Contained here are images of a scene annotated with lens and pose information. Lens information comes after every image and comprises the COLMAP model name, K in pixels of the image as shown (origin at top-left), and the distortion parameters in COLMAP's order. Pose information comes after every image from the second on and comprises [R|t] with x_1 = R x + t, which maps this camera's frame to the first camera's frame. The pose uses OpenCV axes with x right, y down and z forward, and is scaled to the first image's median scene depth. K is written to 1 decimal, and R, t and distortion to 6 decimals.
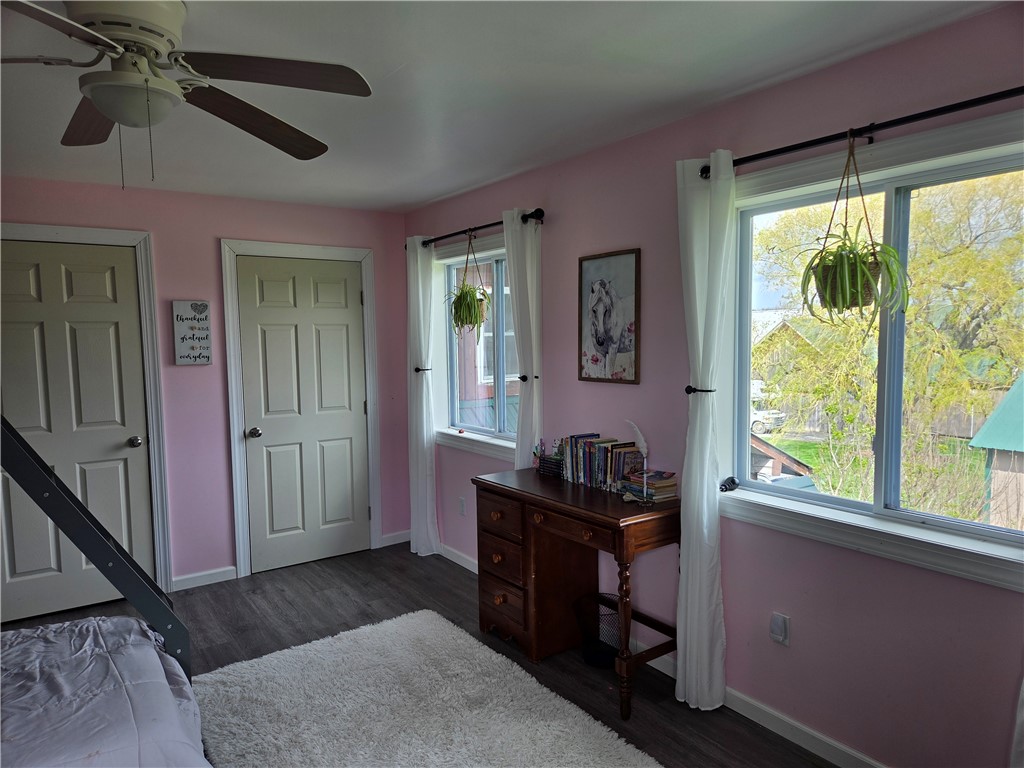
lens RADIAL K [[685.3, 0, 510.2], [0, 685.3, 380.5], [0, 0, 1]] dist [0.055312, -0.040821]
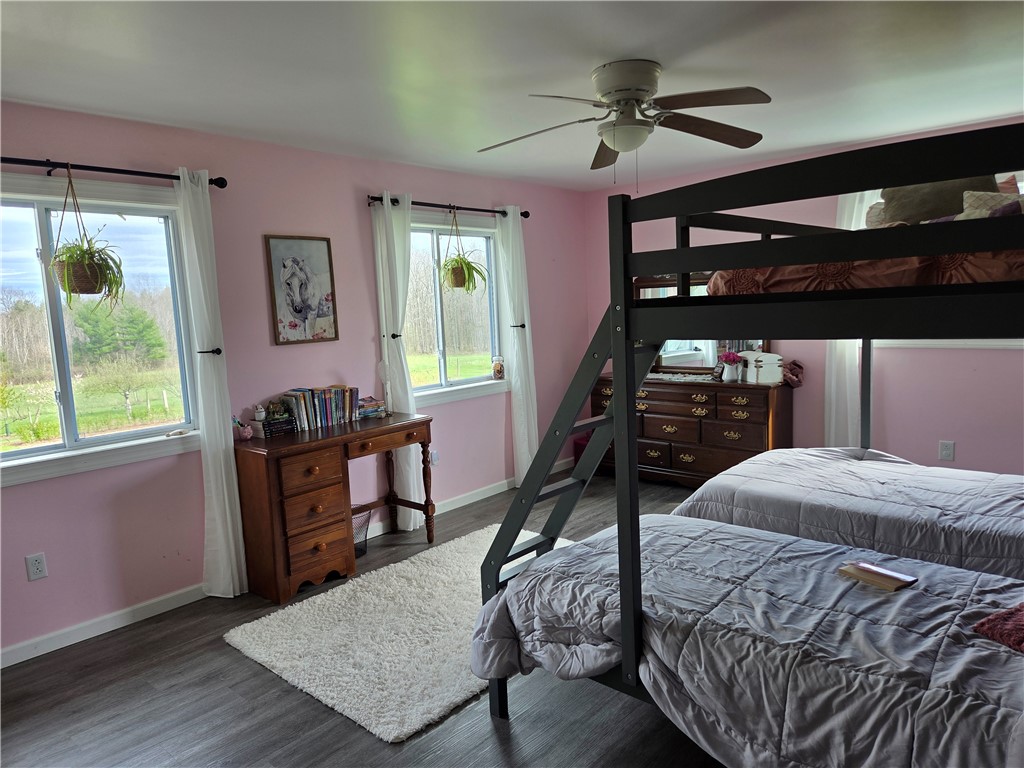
lens RADIAL K [[685.3, 0, 511.3], [0, 685.3, 387.6], [0, 0, 1]] dist [0.055312, -0.040821]
pose [[-0.242989, -0.087377, 0.966086, -1.141059], [0.119826, 0.985603, 0.119281, -0.021520], [-0.962600, 0.144746, -0.229020, 0.944536]]
